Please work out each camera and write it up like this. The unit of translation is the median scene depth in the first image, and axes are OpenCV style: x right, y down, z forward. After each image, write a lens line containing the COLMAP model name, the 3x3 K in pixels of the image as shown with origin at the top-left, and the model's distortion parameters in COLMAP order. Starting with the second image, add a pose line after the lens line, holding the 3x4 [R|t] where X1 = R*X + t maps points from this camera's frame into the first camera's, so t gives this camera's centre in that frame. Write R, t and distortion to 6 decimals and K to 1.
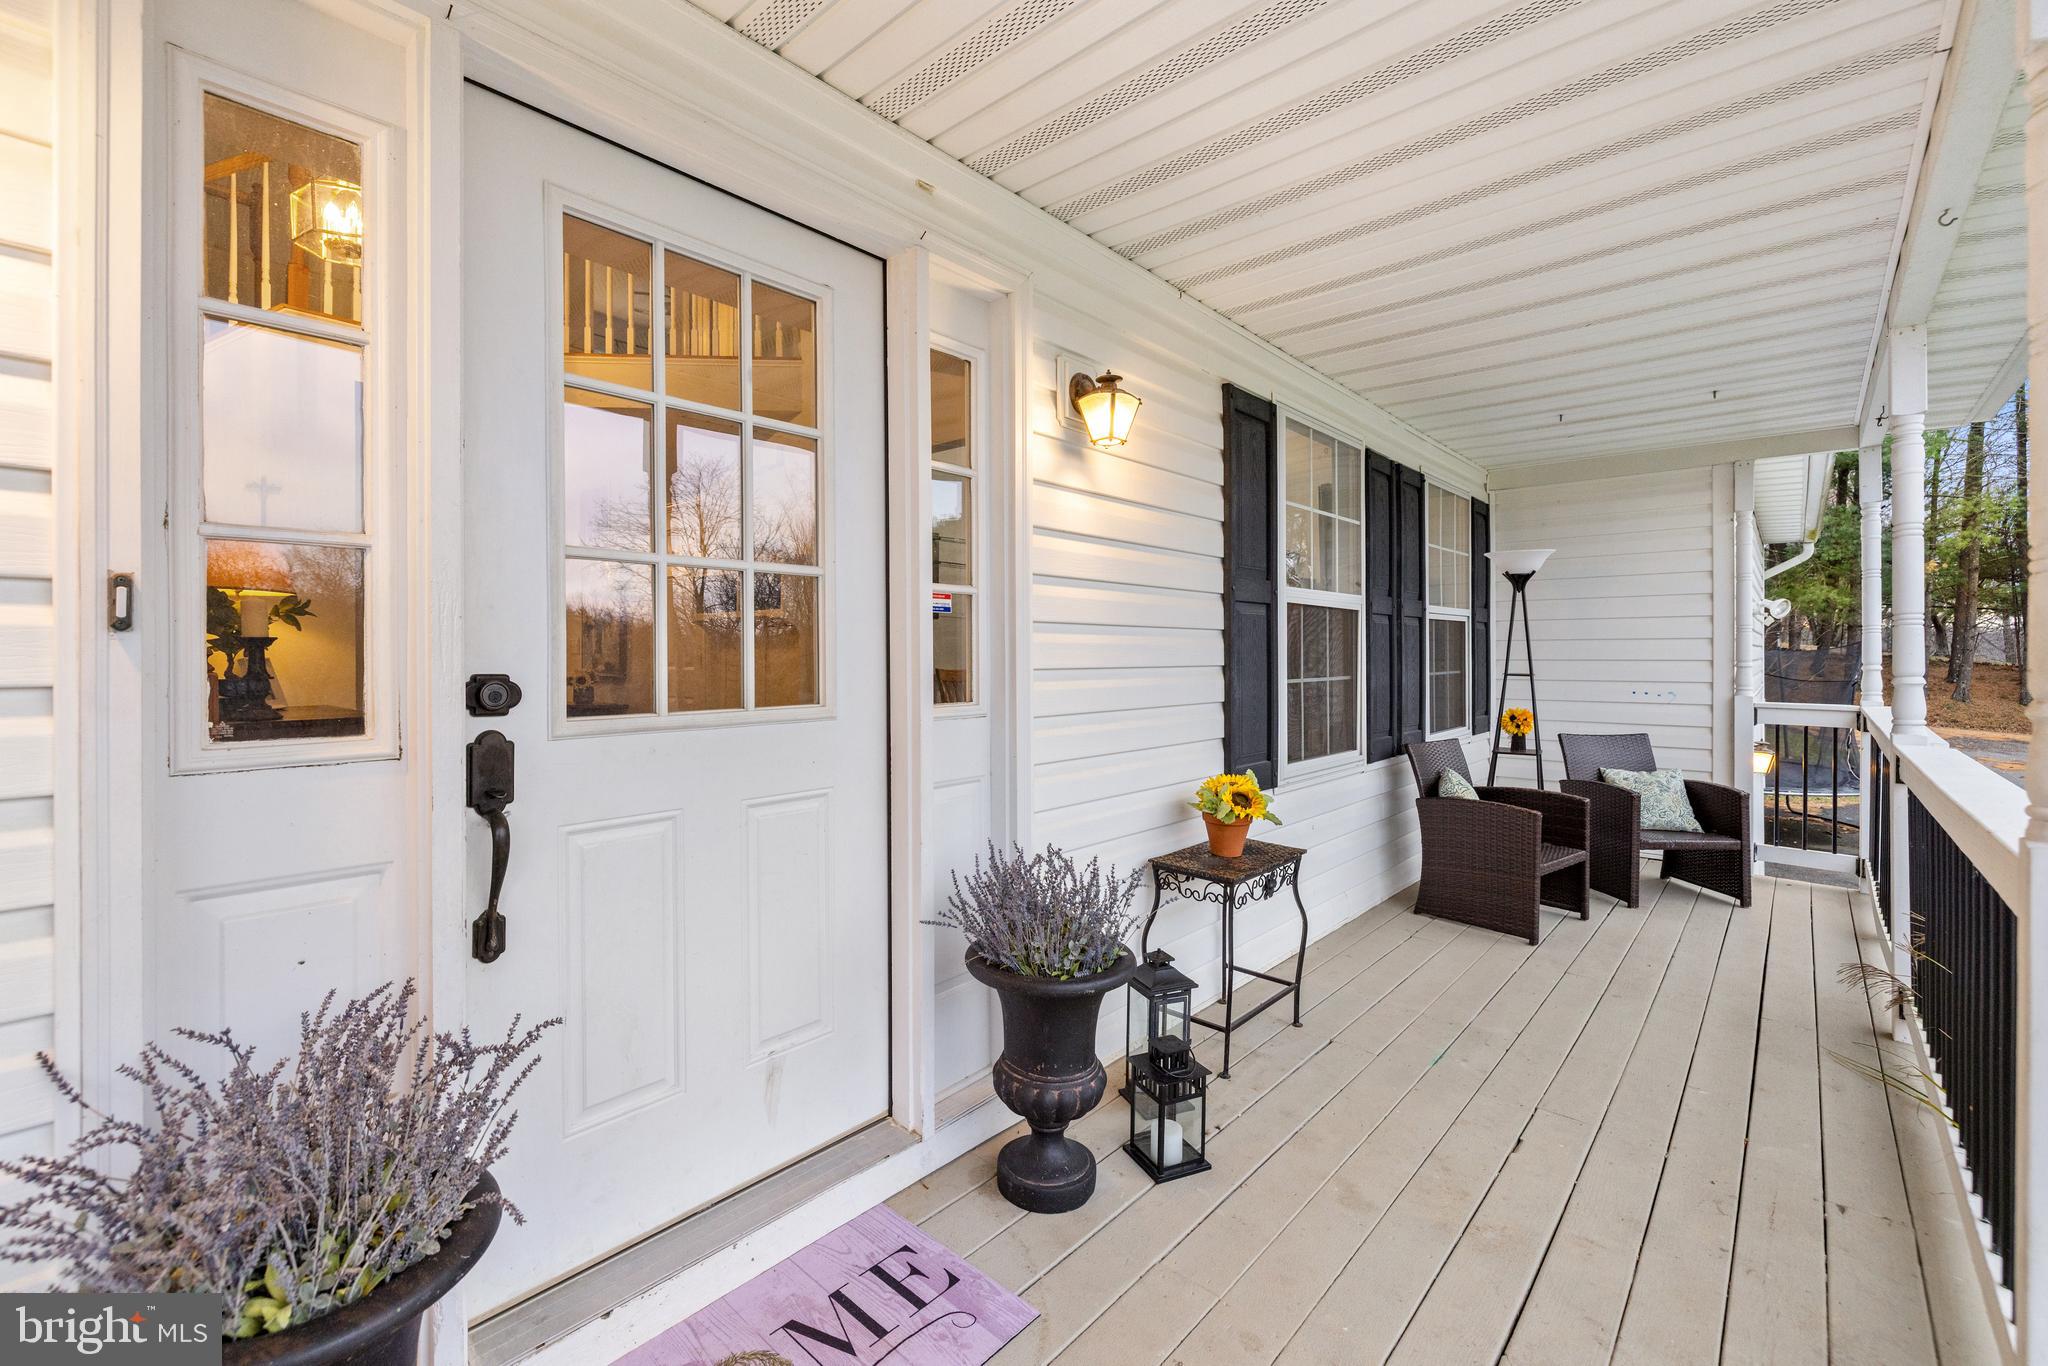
lens RADIAL K [[879.9, 0, 1026.9], [0, 879.9, 641.2], [0, 0, 1]] dist [0.002987, 0.000156]
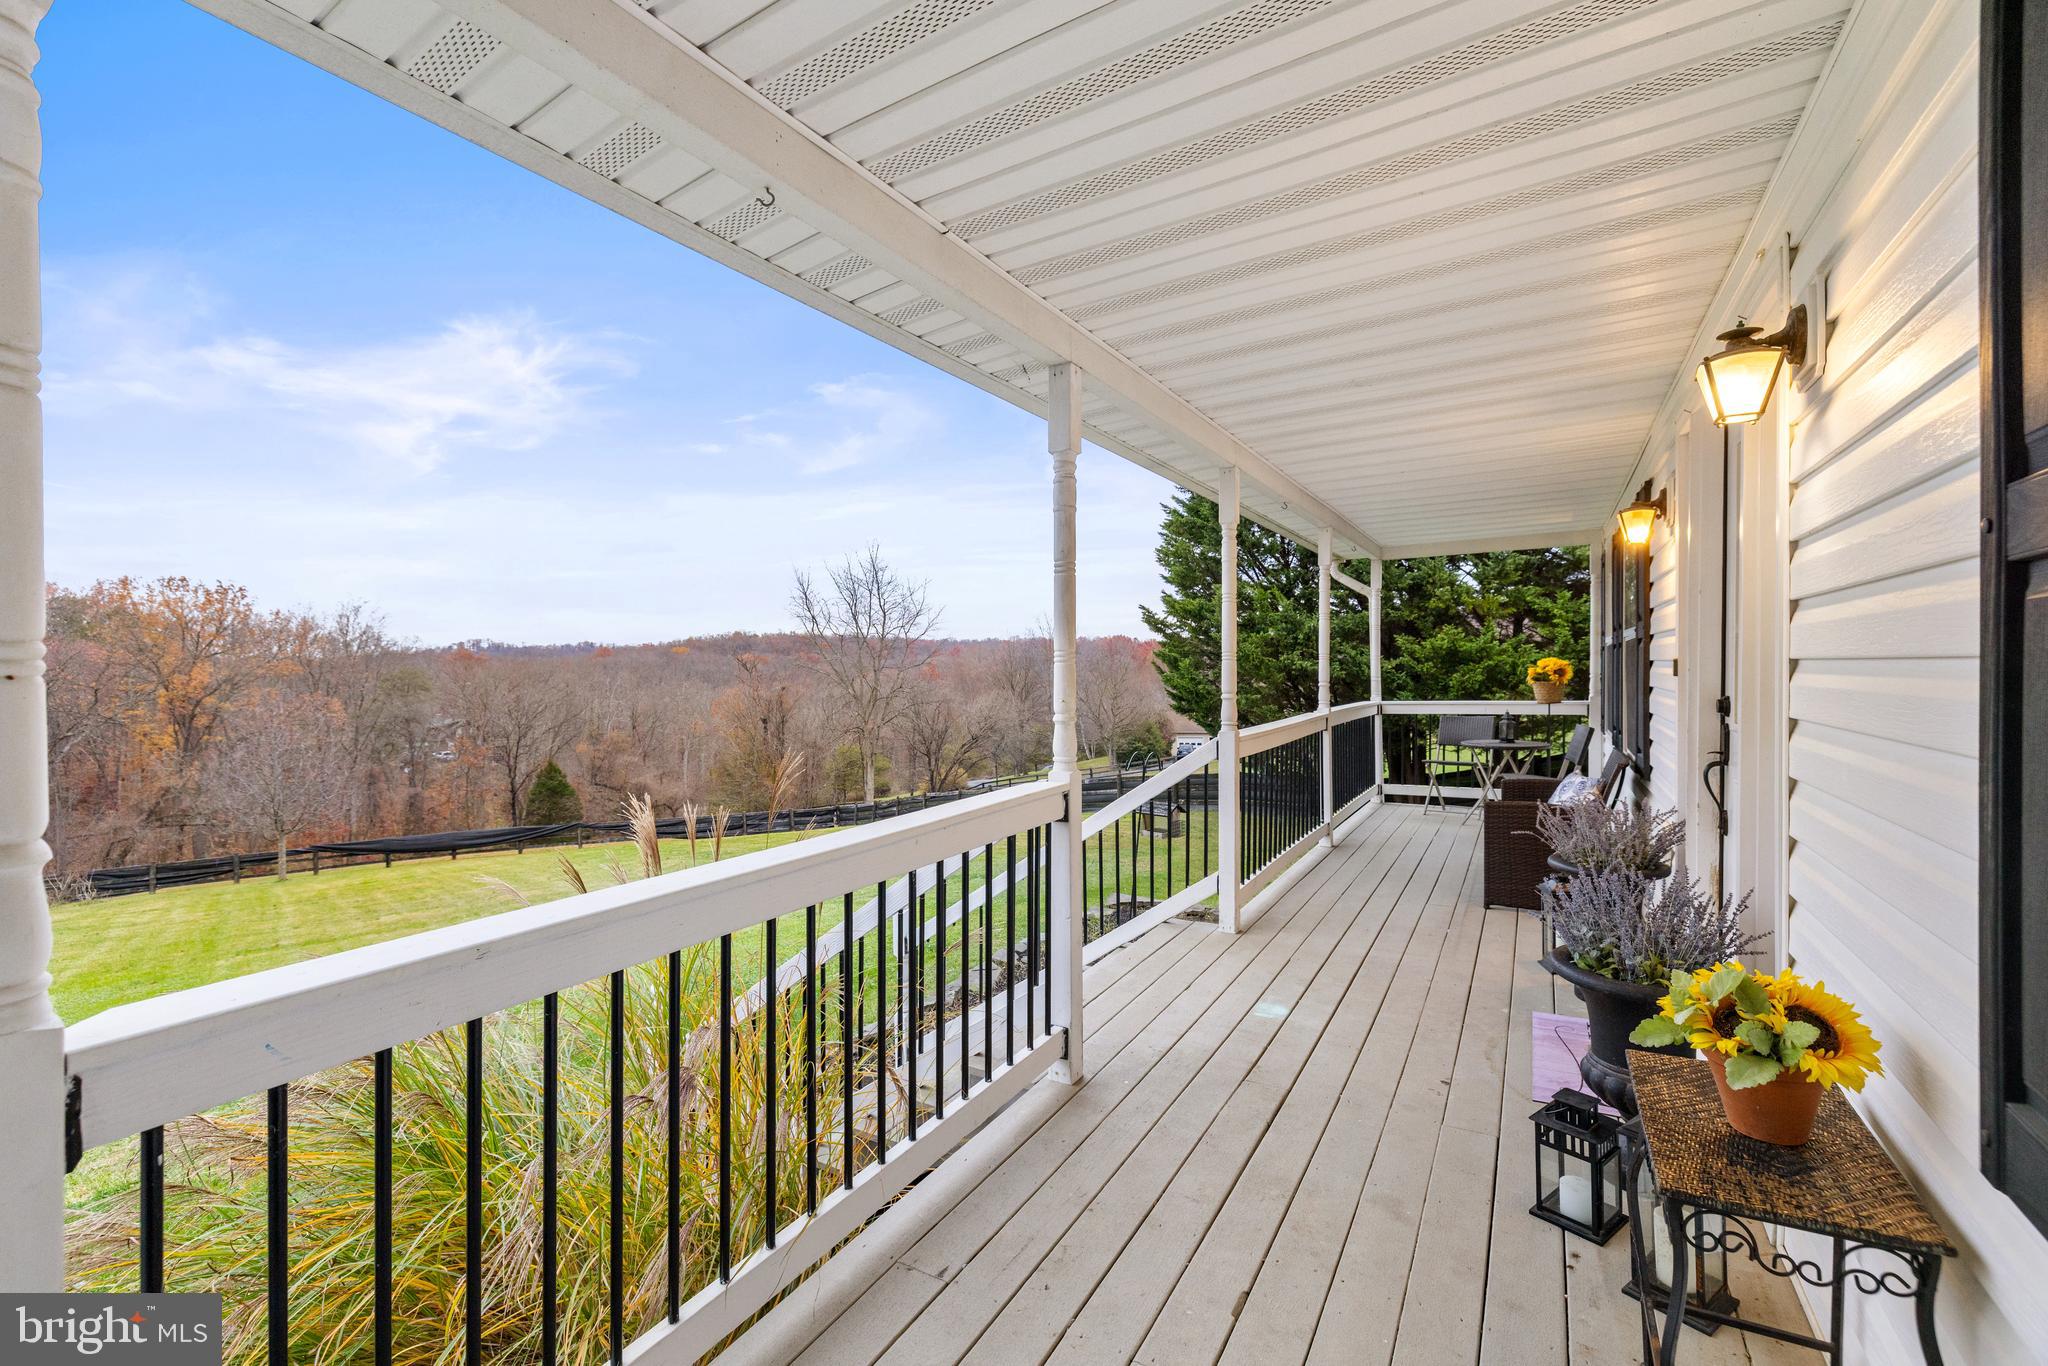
lens RADIAL K [[856.9, 0, 1024.0], [0, 856.9, 683.0], [0, 0, 1]] dist [-0.000176, -0.000040]
pose [[-0.982027, 0.011898, -0.188367, 0.468333], [0.011671, 0.999929, 0.002315, -0.003880], [0.188381, 0.000075, -0.982096, 0.909812]]
